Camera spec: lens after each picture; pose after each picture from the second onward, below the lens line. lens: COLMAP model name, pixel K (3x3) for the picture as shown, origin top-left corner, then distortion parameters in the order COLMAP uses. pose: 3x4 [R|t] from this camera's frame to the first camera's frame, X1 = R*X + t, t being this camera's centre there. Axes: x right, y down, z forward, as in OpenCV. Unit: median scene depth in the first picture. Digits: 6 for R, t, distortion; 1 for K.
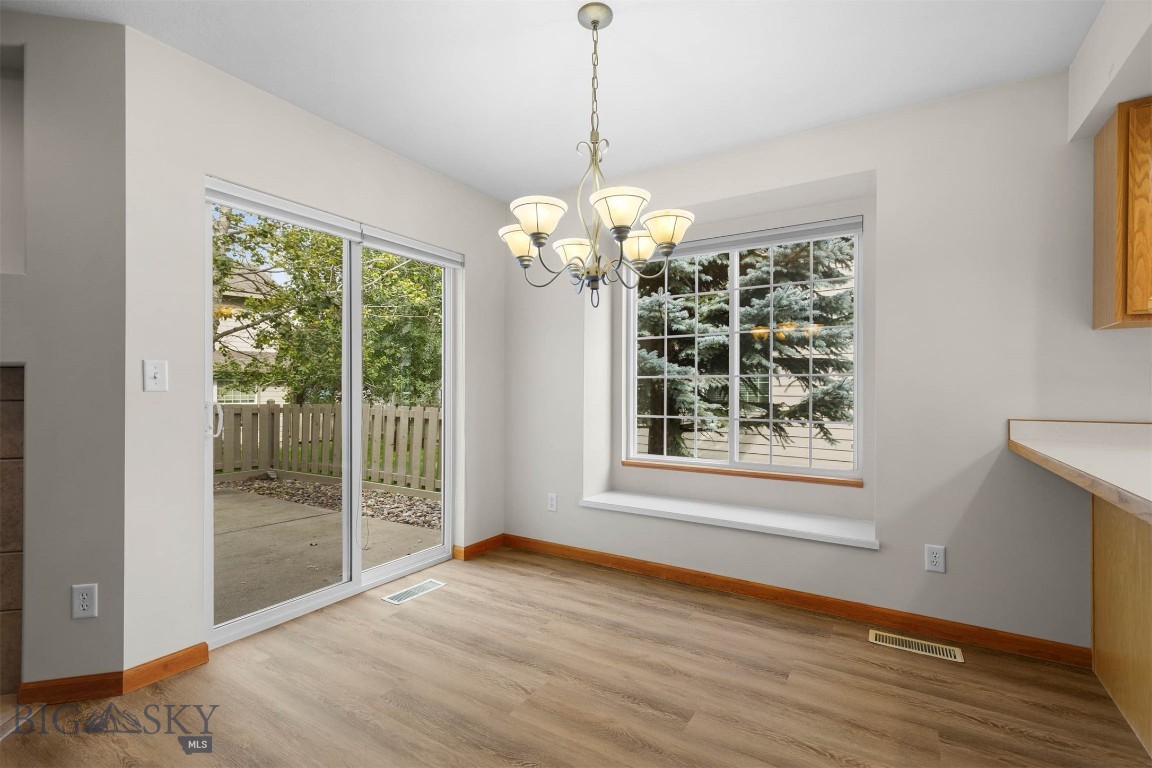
lens RADIAL K [[515.2, 0, 577.3], [0, 515.2, 388.5], [0, 0, 1]] dist [0.004370, -0.000693]
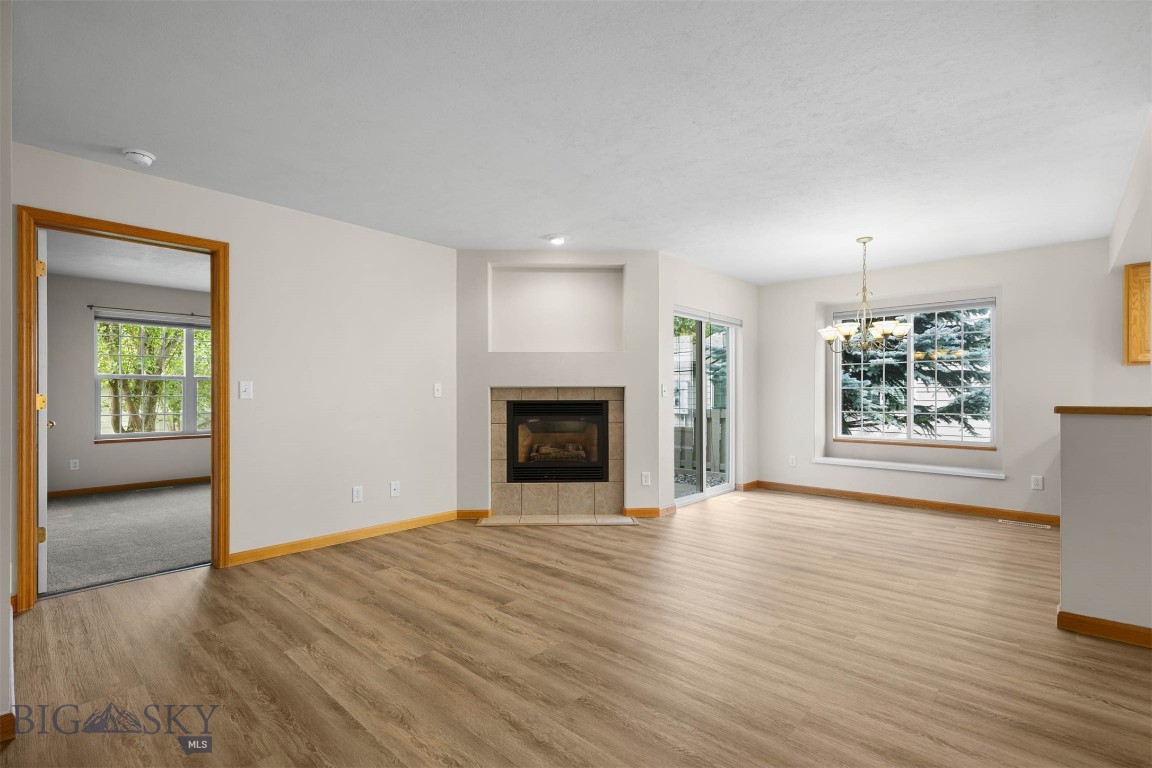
lens RADIAL K [[521.6, 0, 577.3], [0, 521.6, 394.8], [0, 0, 1]] dist [0.008786, -0.000385]
pose [[0.982968, -0.002368, -0.183764, -0.537437], [0.002589, 0.999996, 0.000961, -0.005923], [0.183761, -0.001421, 0.982970, -1.051166]]
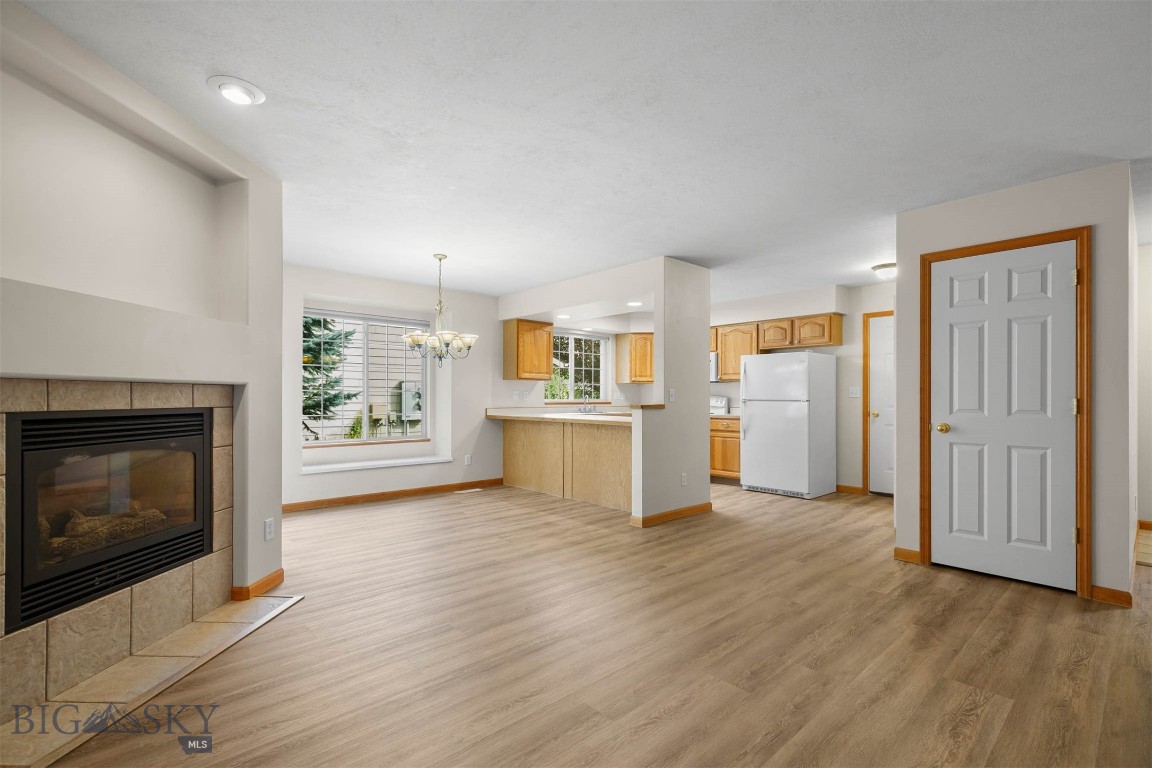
lens RADIAL K [[521.6, 0, 577.3], [0, 521.6, 394.8], [0, 0, 1]] dist [0.008786, -0.000385]
pose [[0.271009, 0.003864, 0.962569, -1.507853], [-0.003297, 0.999990, -0.003086, -0.008022], [-0.962571, -0.002337, 0.271019, -0.251116]]
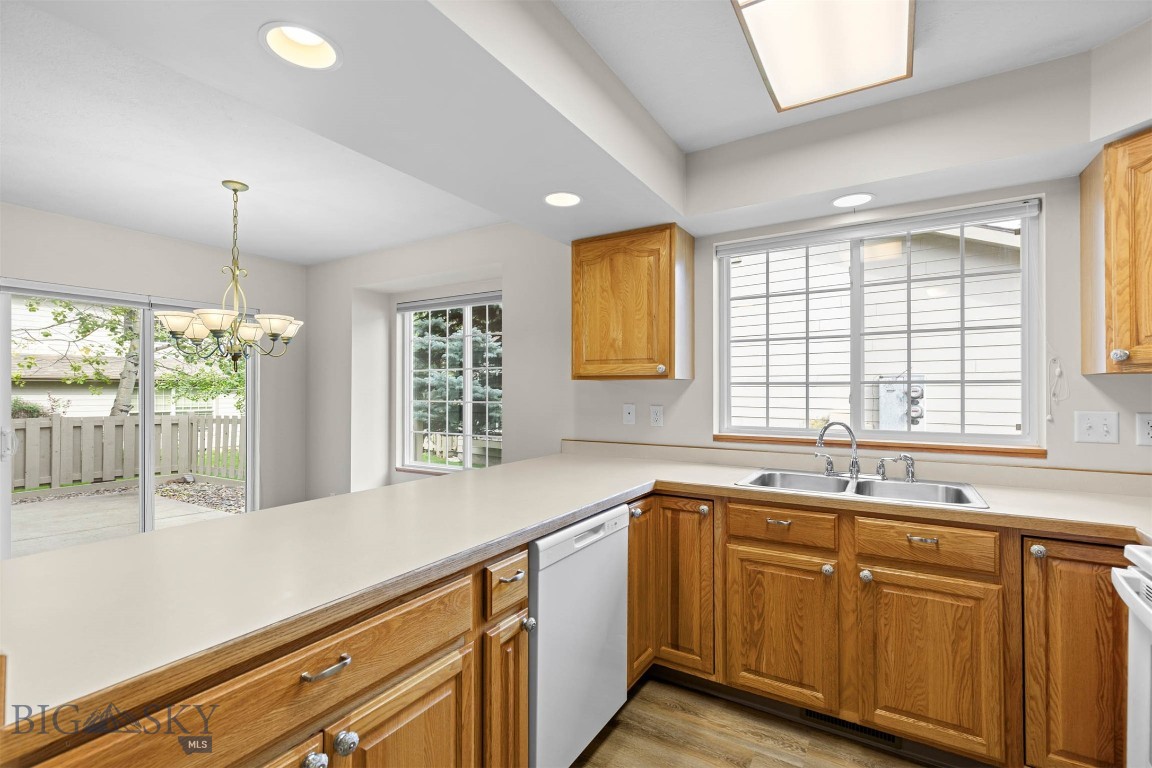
lens RADIAL K [[516.4, 0, 574.7], [0, 516.4, 385.7], [0, 0, 1]] dist [0.002971, -0.000519]
pose [[0.999979, -0.003094, 0.005619, 0.679002], [0.003139, 0.999963, -0.008041, -0.063984], [-0.005594, 0.008058, 0.999952, -0.370746]]
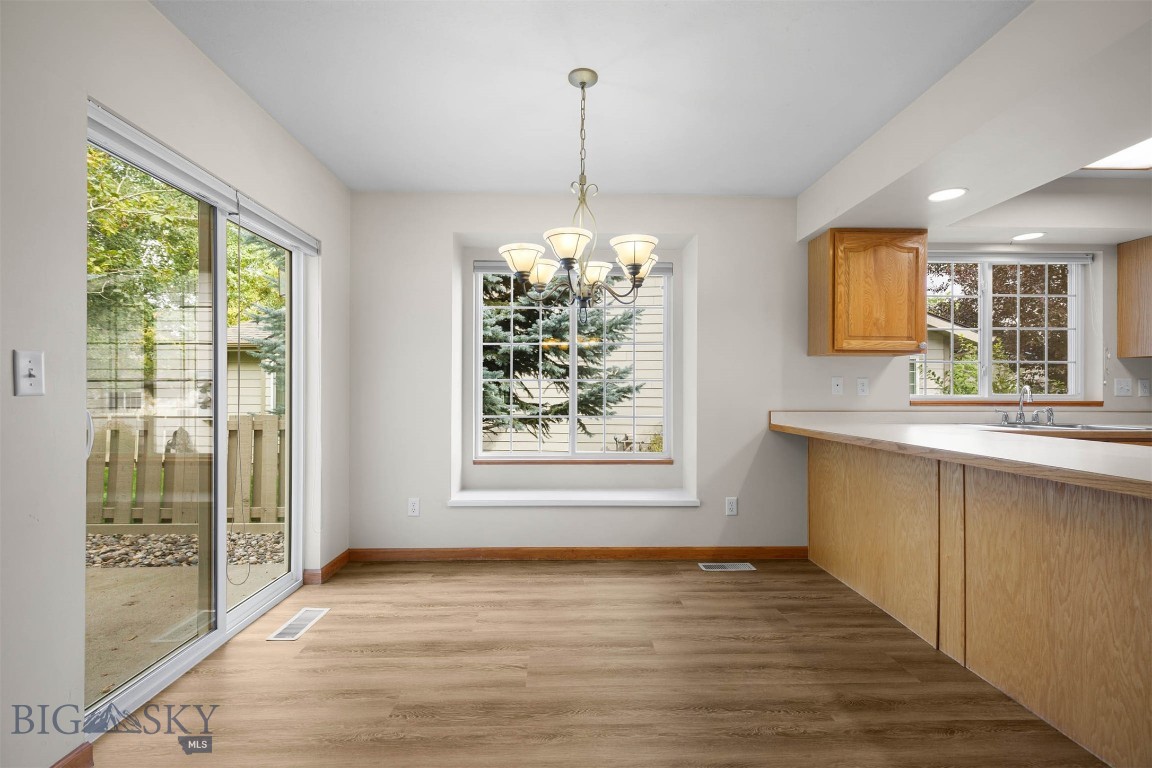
lens RADIAL K [[517.7, 0, 575.9], [0, 517.7, 389.5], [0, 0, 1]] dist [0.006750, -0.000164]
pose [[0.833481, 0.001965, 0.552545, -0.414621], [-0.001494, 0.999998, -0.001303, -0.001905], [-0.552546, 0.000261, 0.833482, 0.010103]]
